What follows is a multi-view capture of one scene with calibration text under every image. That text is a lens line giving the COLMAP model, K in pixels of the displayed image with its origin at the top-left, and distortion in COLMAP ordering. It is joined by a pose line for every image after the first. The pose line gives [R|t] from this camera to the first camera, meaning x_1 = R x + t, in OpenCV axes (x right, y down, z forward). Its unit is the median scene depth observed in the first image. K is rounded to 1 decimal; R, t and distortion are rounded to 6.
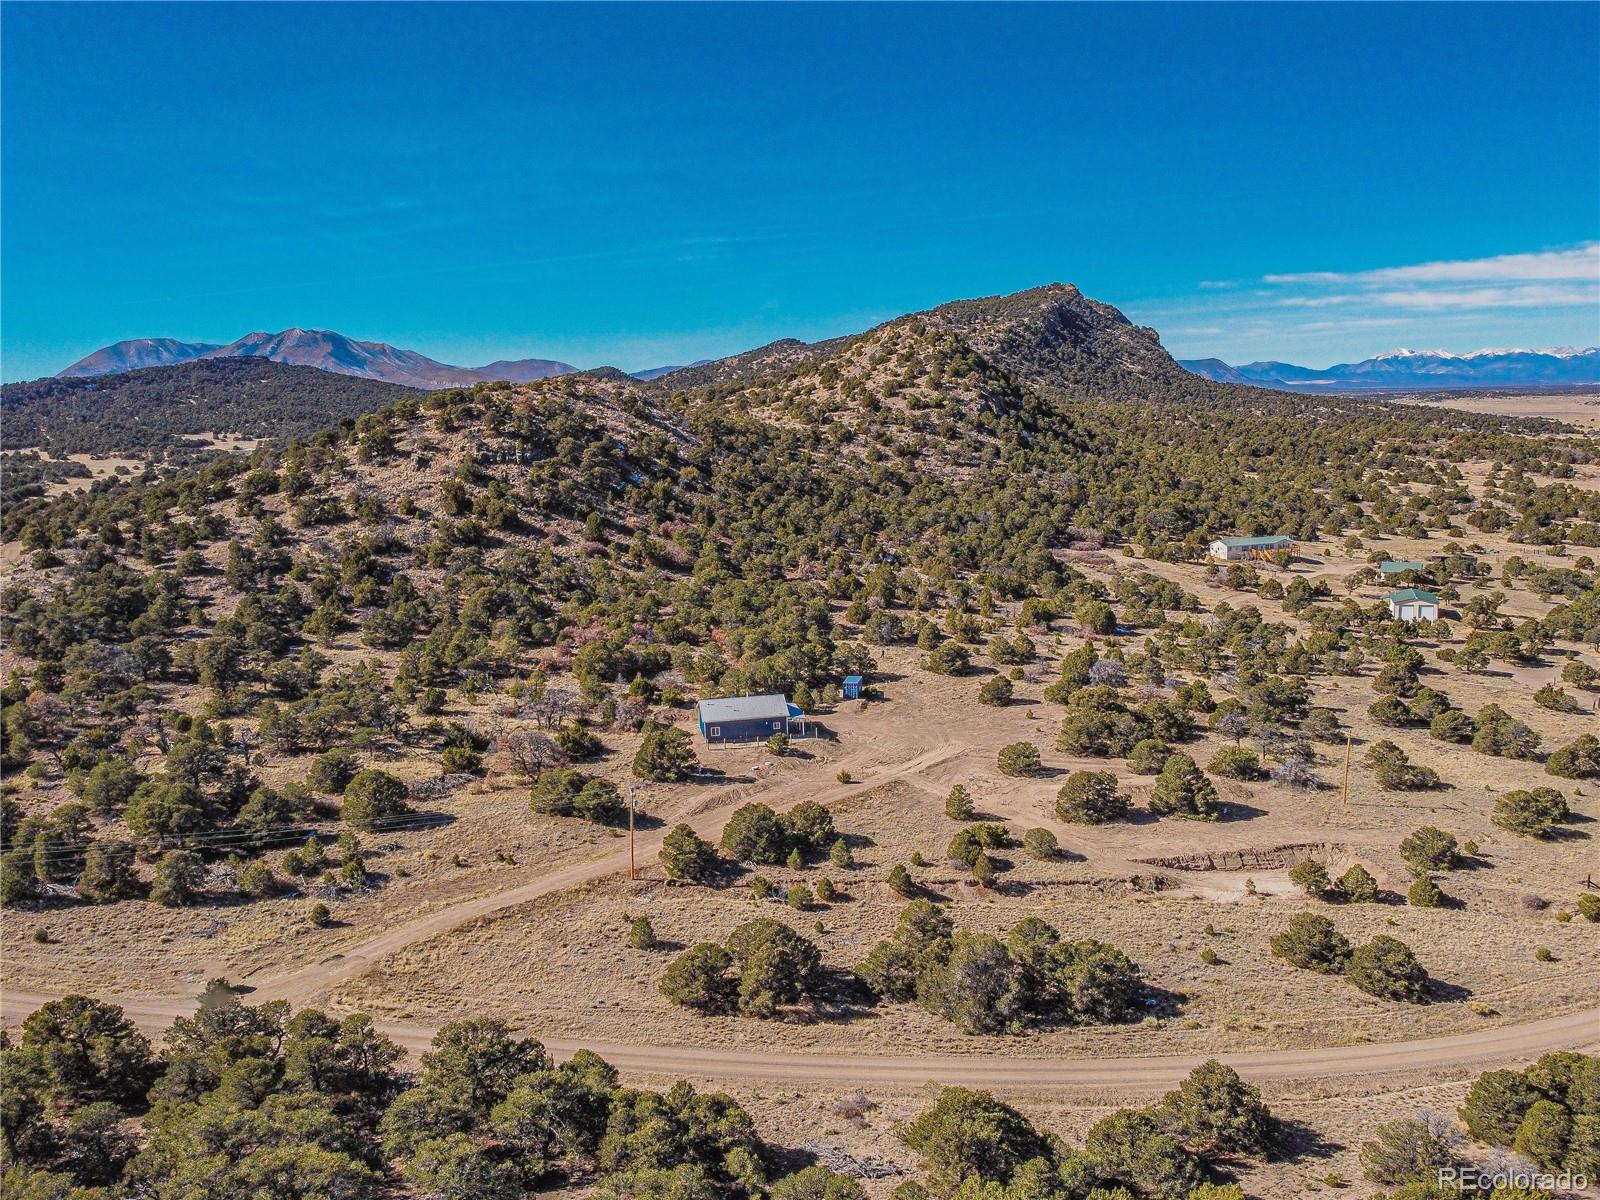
lens RADIAL K [[1200.2, 0, 800.0], [0, 1200.2, 600.0], [0, 0, 1]] dist [-0.003514, 0.001772]
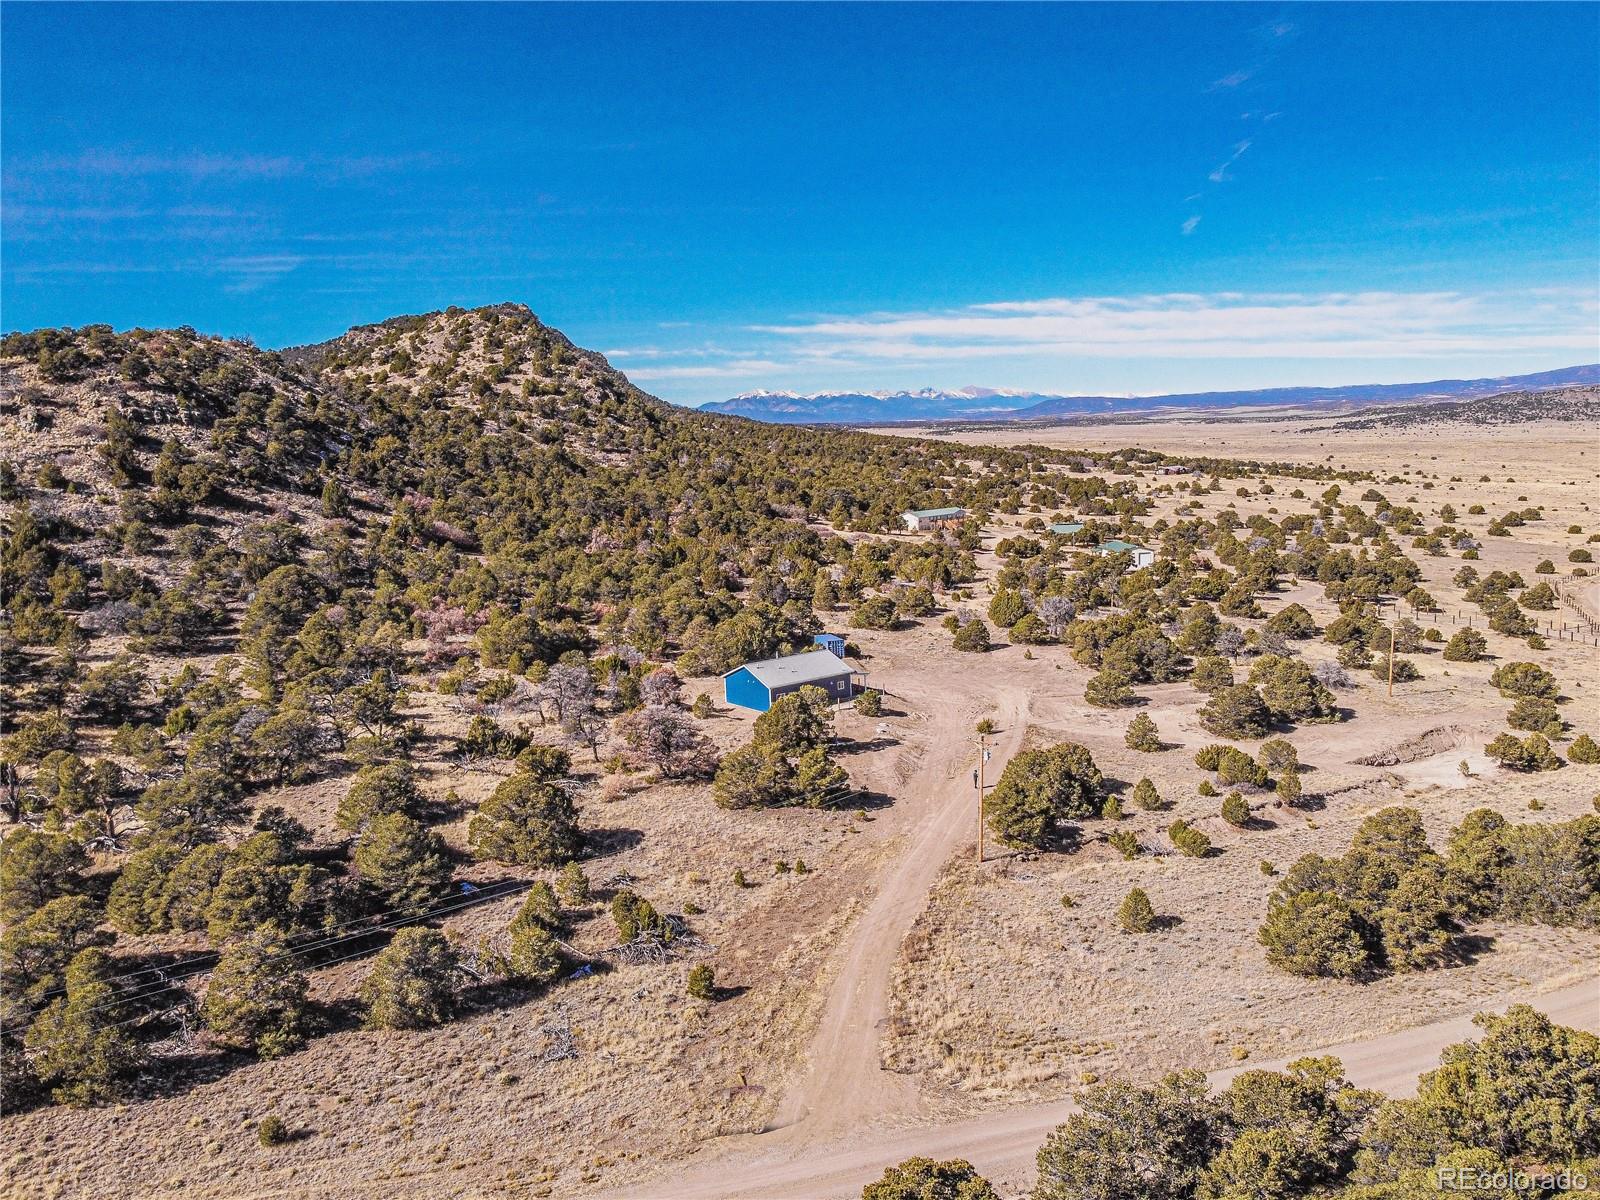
lens RADIAL K [[1196.8, 0, 793.1], [0, 1196.8, 600.1], [0, 0, 1]] dist [0.002704, -0.007092]
pose [[0.884668, -0.063377, 0.461893, -0.257830], [0.076329, 0.997039, -0.009388, 0.031740], [-0.459930, 0.043561, 0.886886, 0.176184]]
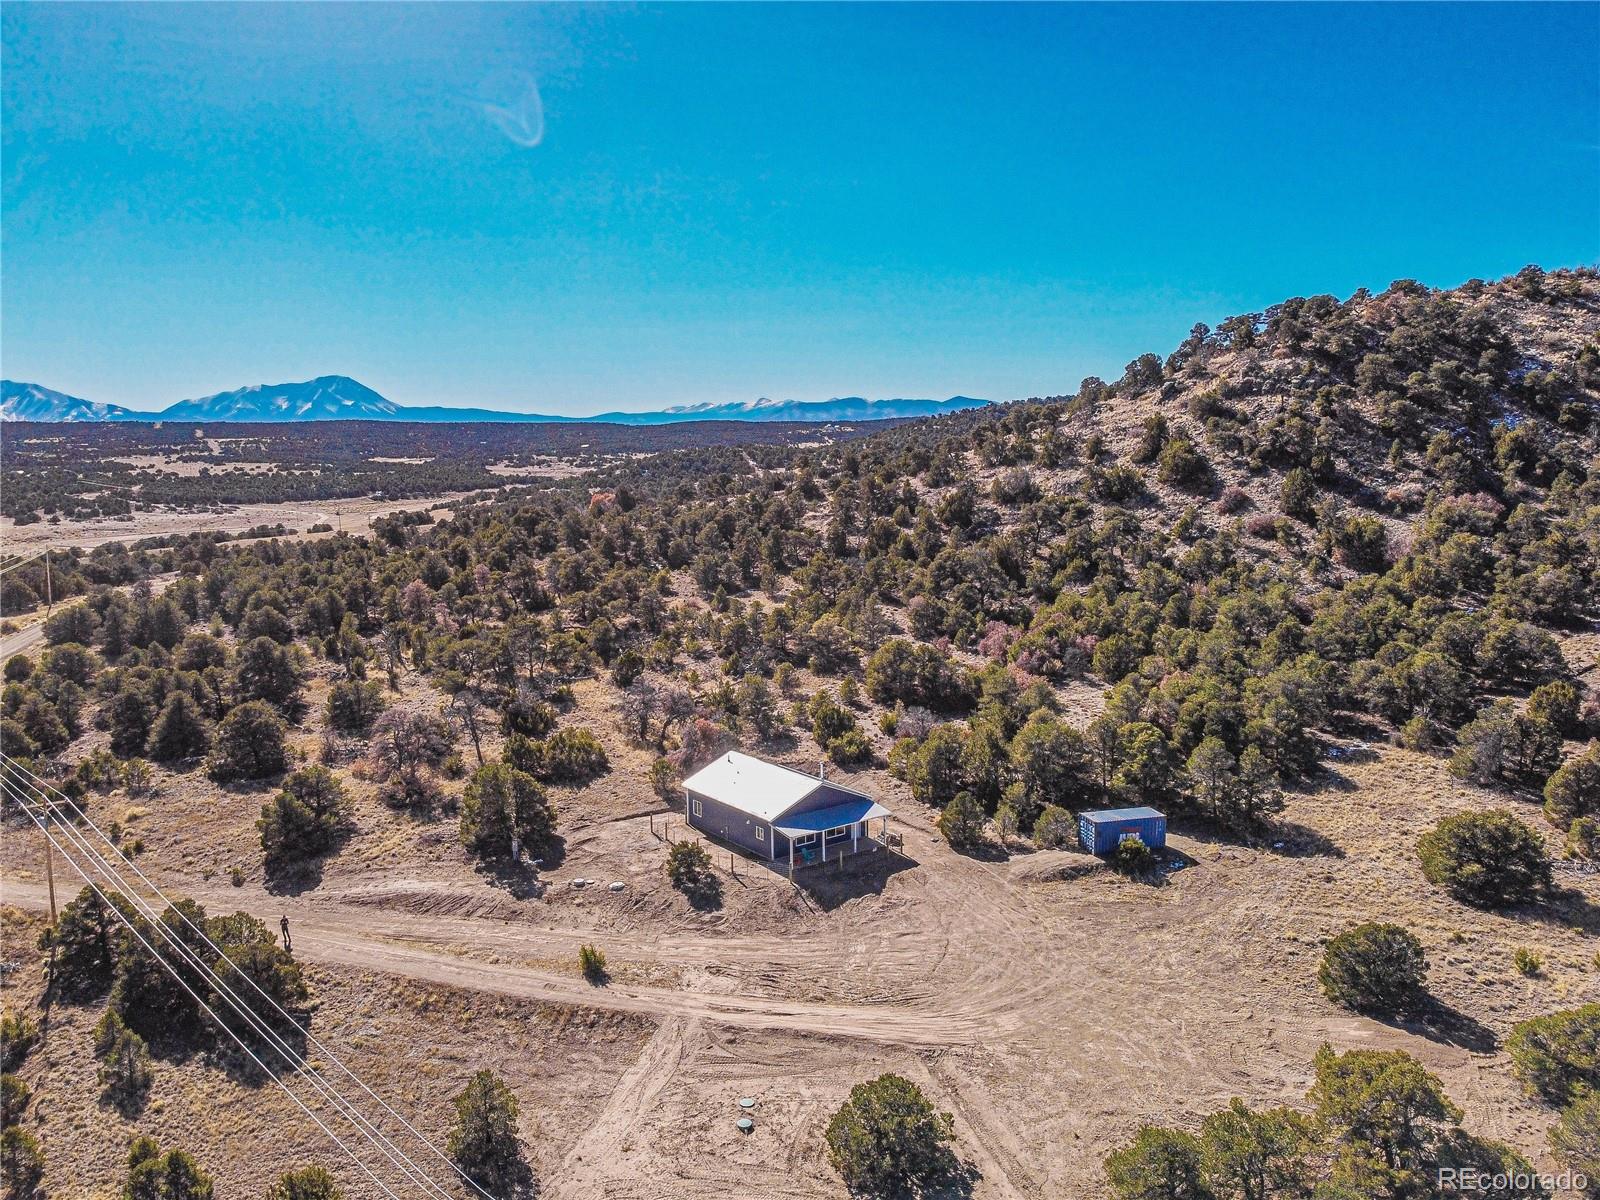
lens RADIAL K [[1221.1, 0, 795.2], [0, 1221.1, 604.9], [0, 0, 1]] dist [0.003877, -0.015484]
pose [[0.437892, 0.141206, -0.887869, 0.270210], [-0.130094, 0.987146, 0.092833, -0.026212], [0.889565, 0.074856, 0.450633, 0.470693]]
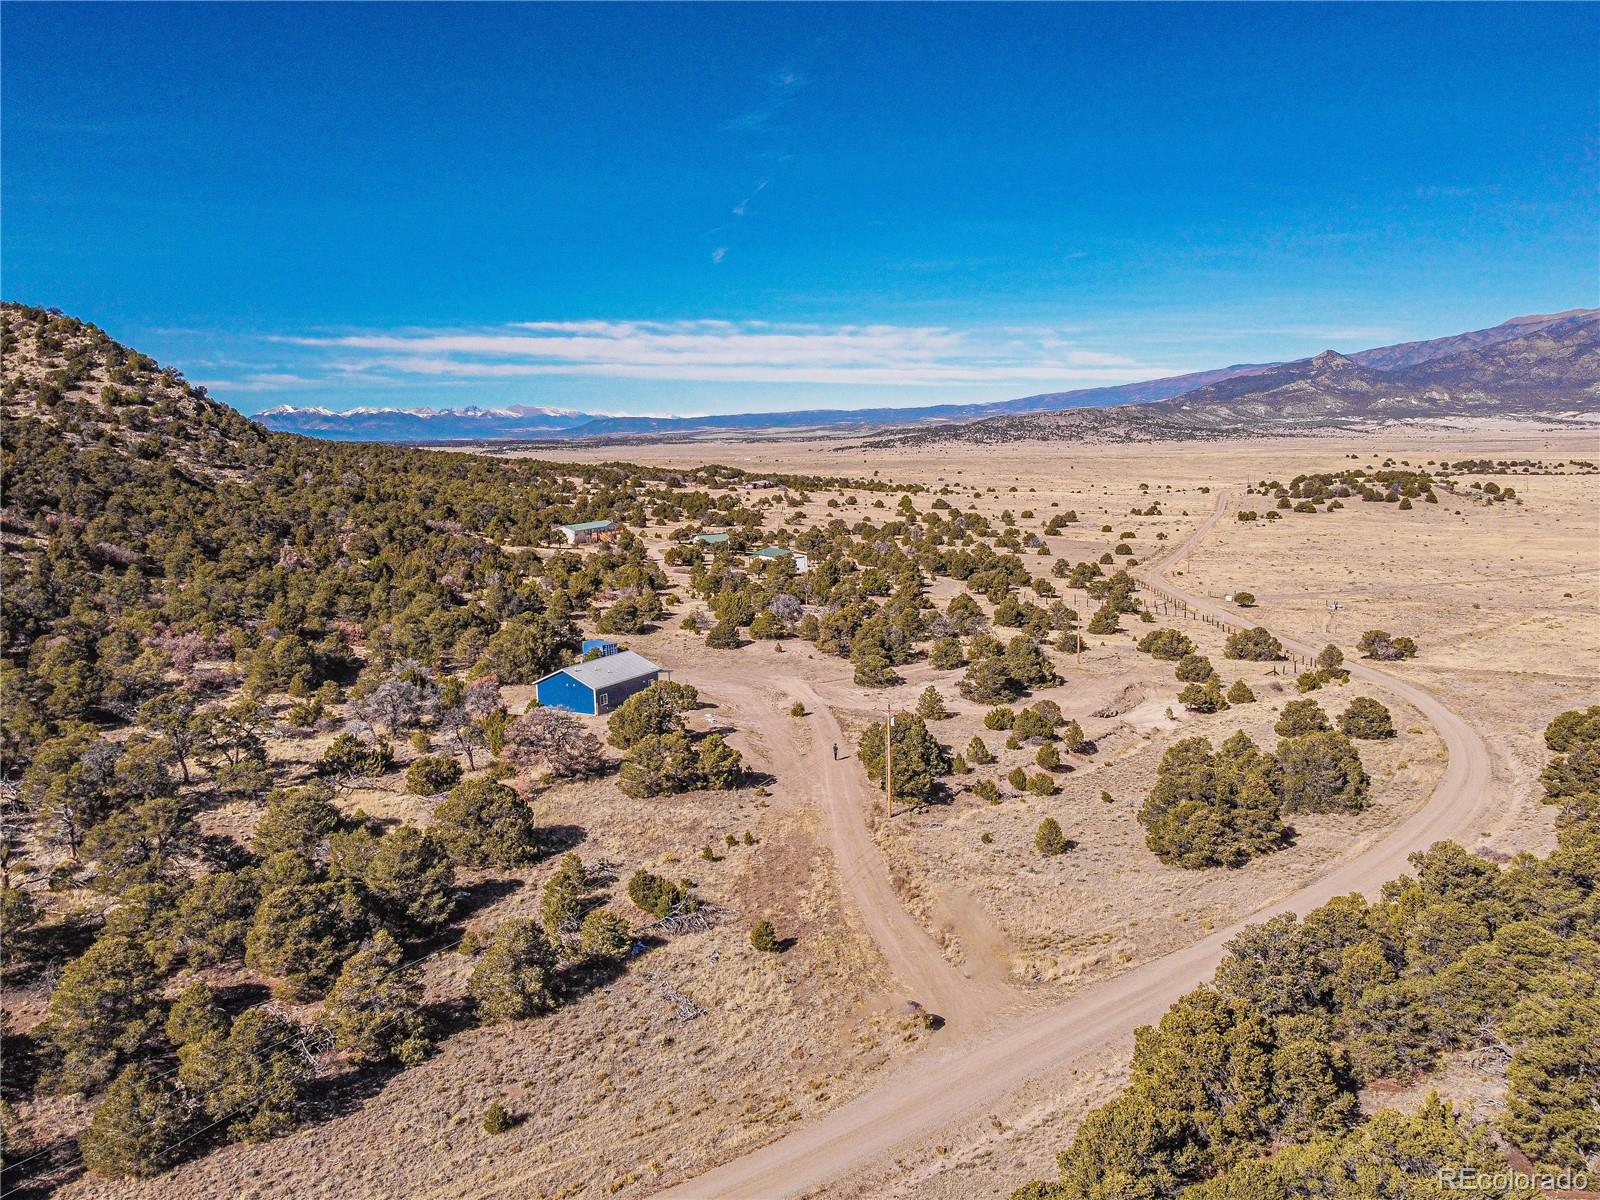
lens RADIAL K [[1196.6, 0, 783.6], [0, 1196.6, 600.6], [0, 0, 1]] dist [0.010926, -0.005438]
pose [[0.662647, -0.092107, 0.743246, -0.354909], [0.124756, 0.992118, 0.011721, 0.029661], [-0.738468, 0.084957, 0.668916, 0.220240]]
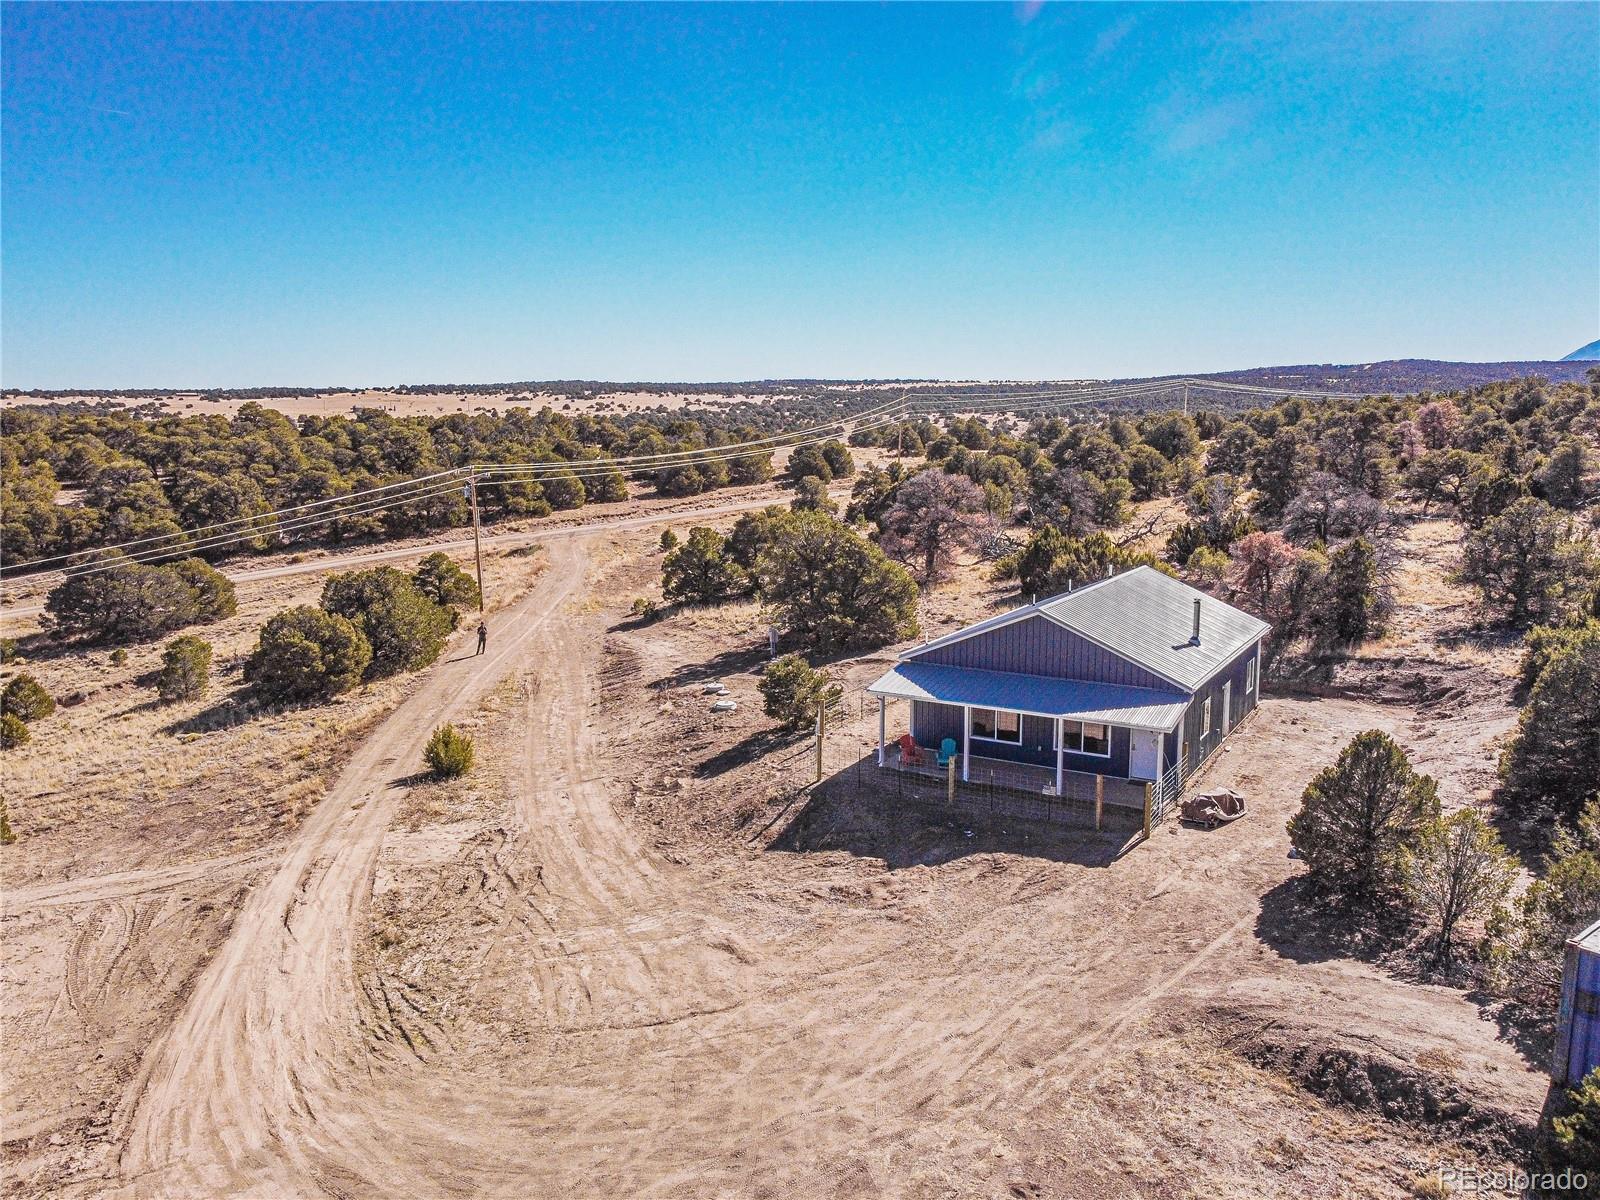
lens RADIAL K [[1243.8, 0, 800.0], [0, 1243.8, 600.0], [0, 0, 1]] dist [-0.006832, -0.003236]
pose [[-0.651074, 0.146325, -0.744776, 0.110945], [-0.090048, 0.959421, 0.267215, 0.014514], [0.753654, 0.241042, -0.611478, 0.690960]]
